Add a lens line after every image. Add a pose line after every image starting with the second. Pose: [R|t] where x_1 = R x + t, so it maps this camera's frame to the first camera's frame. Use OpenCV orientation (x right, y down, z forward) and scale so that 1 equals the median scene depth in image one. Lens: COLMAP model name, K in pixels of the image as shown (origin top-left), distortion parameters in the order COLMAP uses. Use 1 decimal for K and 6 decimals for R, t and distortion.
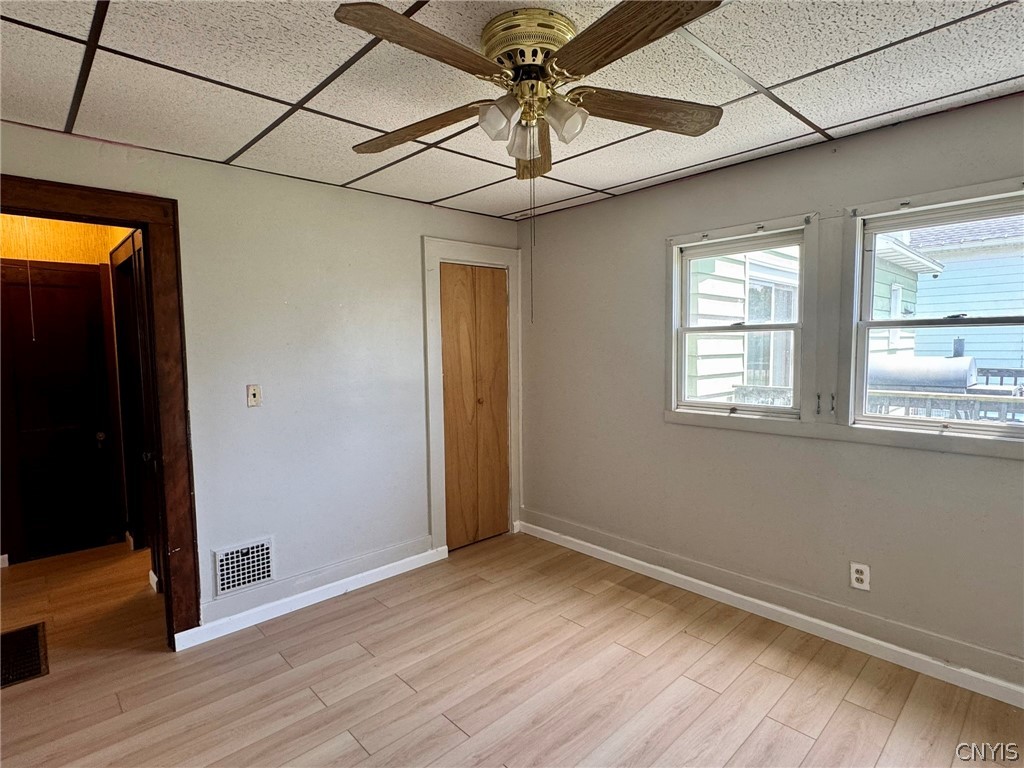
lens RADIAL K [[535.1, 0, 509.3], [0, 535.1, 383.2], [0, 0, 1]] dist [-0.002310, 0.002680]
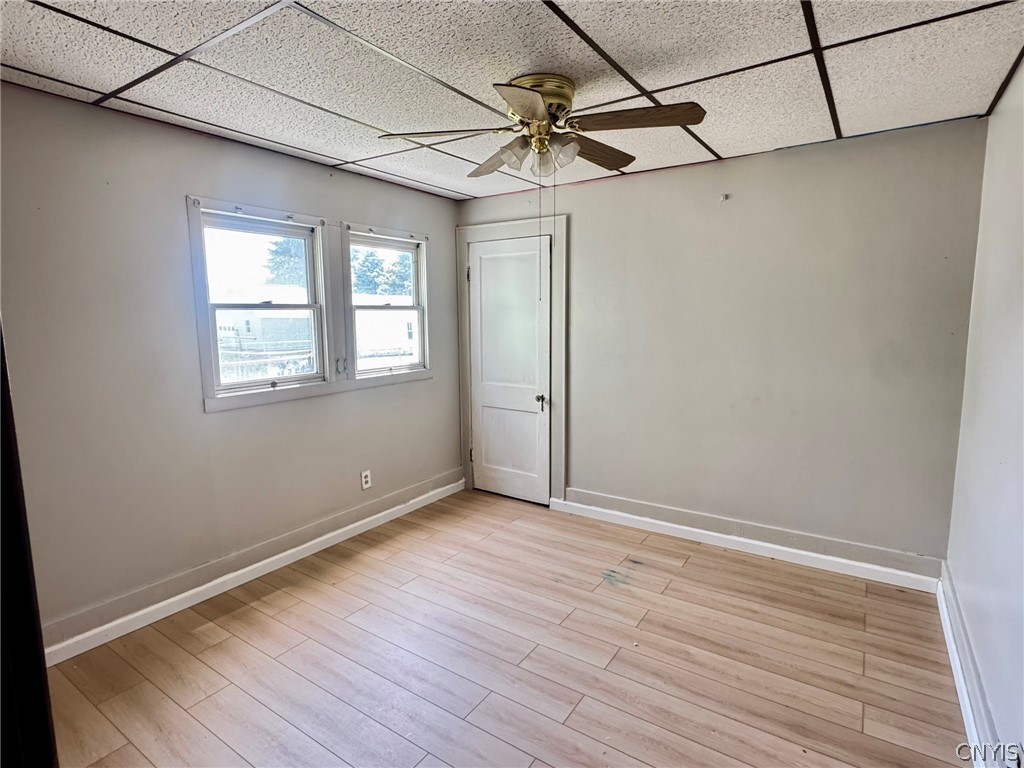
lens RADIAL K [[535.1, 0, 511.8], [0, 535.1, 383.9], [0, 0, 1]] dist [-0.002310, 0.002680]
pose [[-0.222062, -0.108152, 0.969016, -0.746947], [0.087258, 0.987637, 0.130226, -0.049229], [-0.971120, 0.113473, -0.209879, 0.804121]]
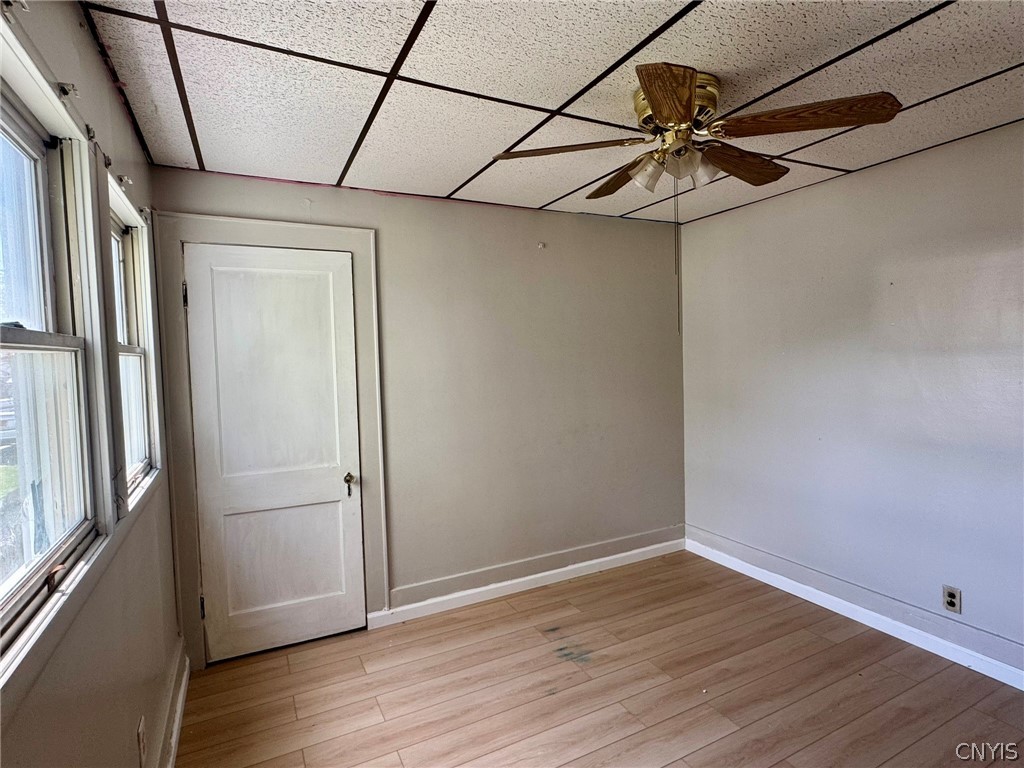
lens RADIAL K [[535.1, 0, 512.2], [0, 535.1, 381.8], [0, 0, 1]] dist [-0.002310, 0.002680]
pose [[-0.958450, 0.027831, 0.283900, 0.014262], [0.064401, 0.990646, 0.120302, -0.098282], [-0.277897, 0.133587, -0.951277, 1.271469]]
